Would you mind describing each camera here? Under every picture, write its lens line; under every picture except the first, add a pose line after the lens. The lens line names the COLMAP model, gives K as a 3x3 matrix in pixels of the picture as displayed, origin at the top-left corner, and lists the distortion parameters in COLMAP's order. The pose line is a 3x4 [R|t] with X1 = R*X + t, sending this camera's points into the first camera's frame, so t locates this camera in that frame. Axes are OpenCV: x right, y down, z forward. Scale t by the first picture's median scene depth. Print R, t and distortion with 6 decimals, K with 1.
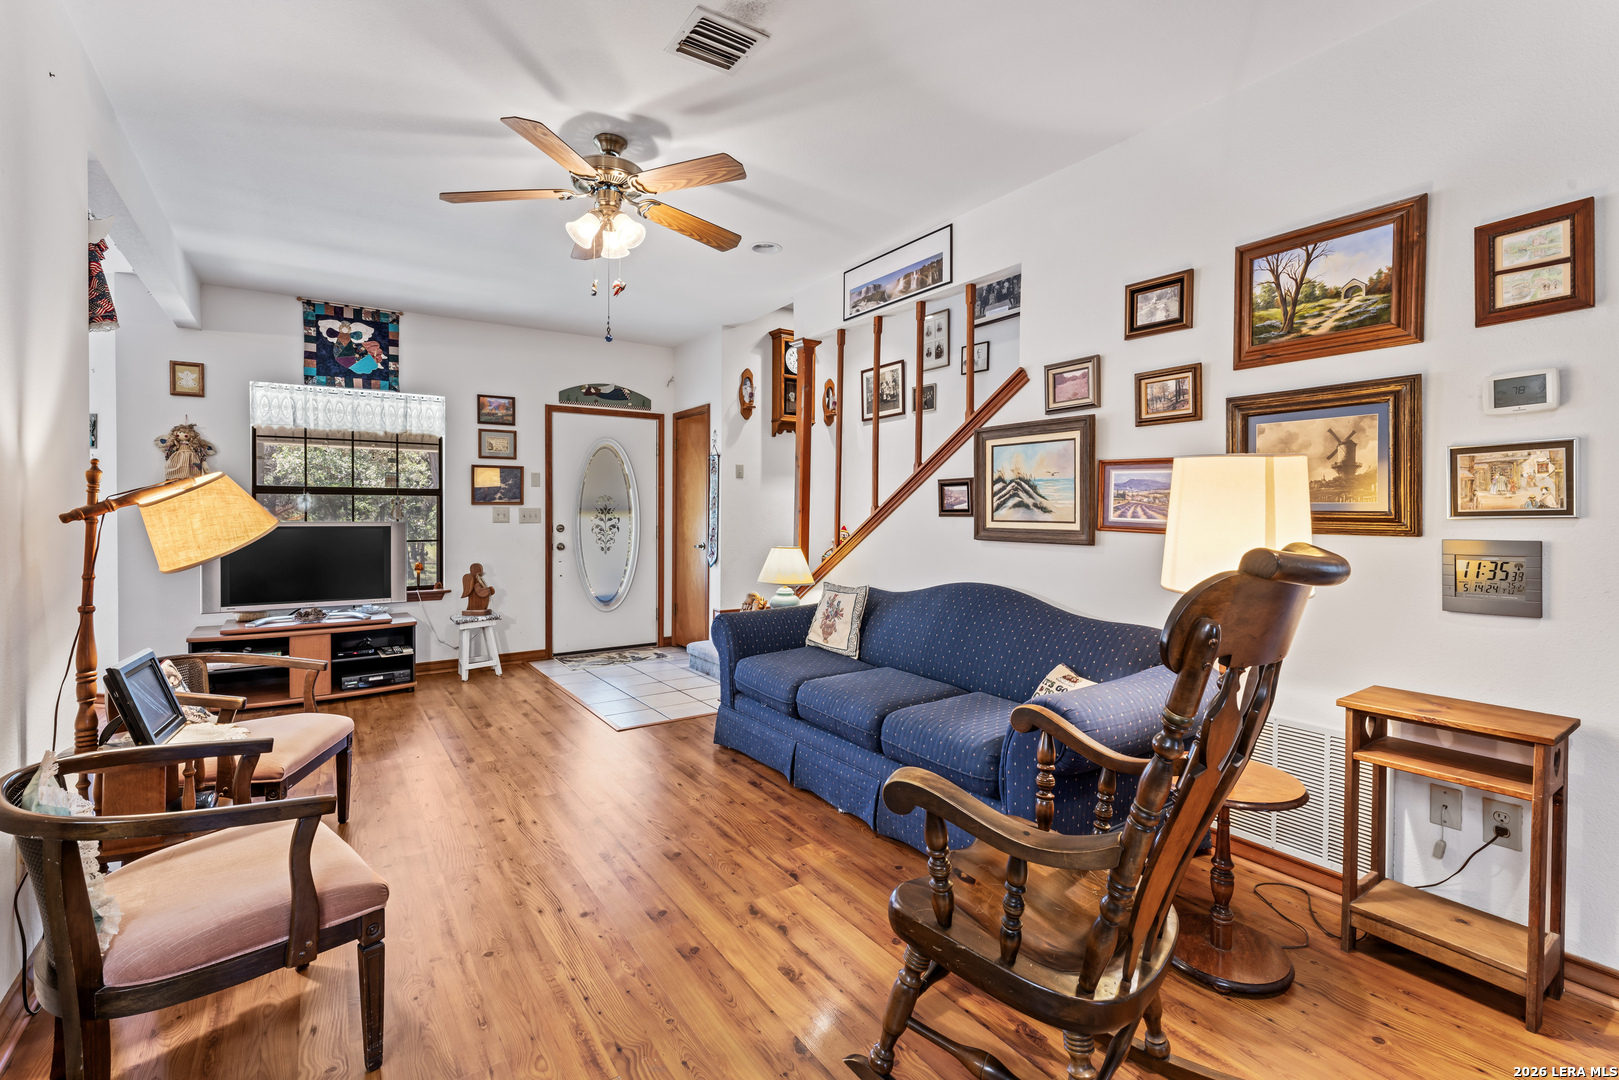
lens RADIAL K [[725.3, 0, 807.3], [0, 725.3, 521.9], [0, 0, 1]] dist [-0.003523, 0.010354]
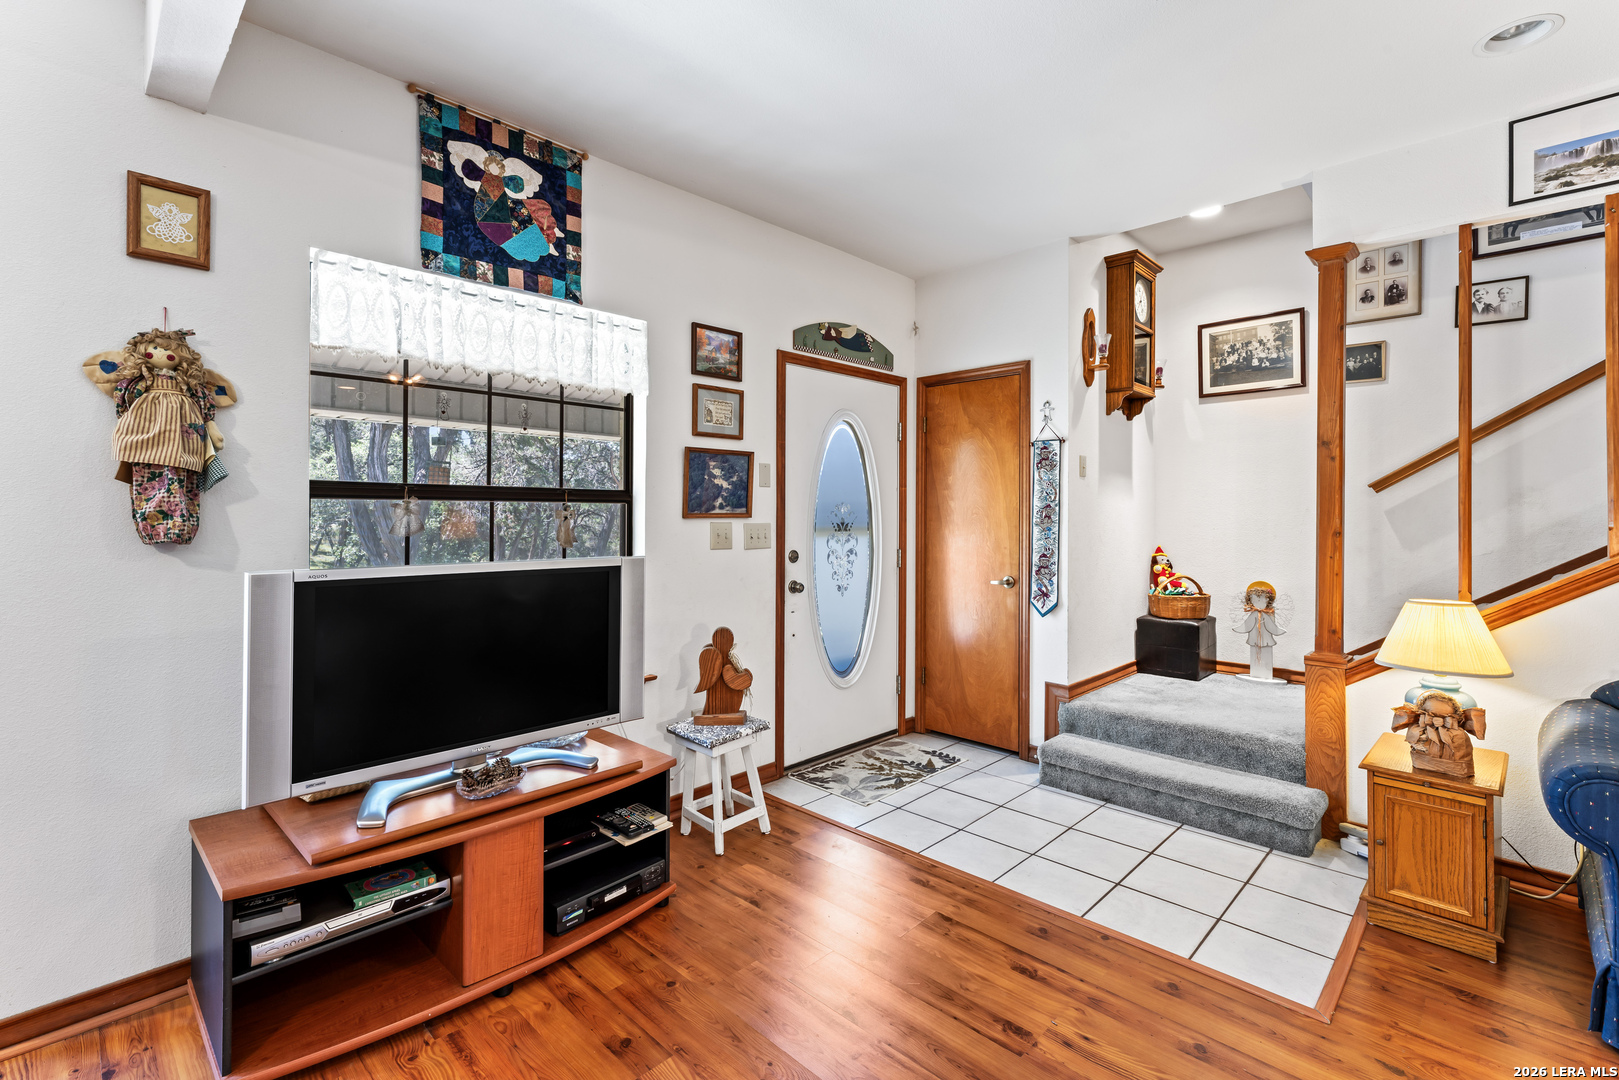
lens RADIAL K [[735.2, 0, 813.9], [0, 735.2, 505.8], [0, 0, 1]] dist [0.013447, -0.000206]
pose [[0.978094, 0.003889, 0.208126, -0.510333], [0.000957, 0.999731, -0.023178, -0.021532], [-0.208160, 0.022869, 0.977827, 0.450623]]
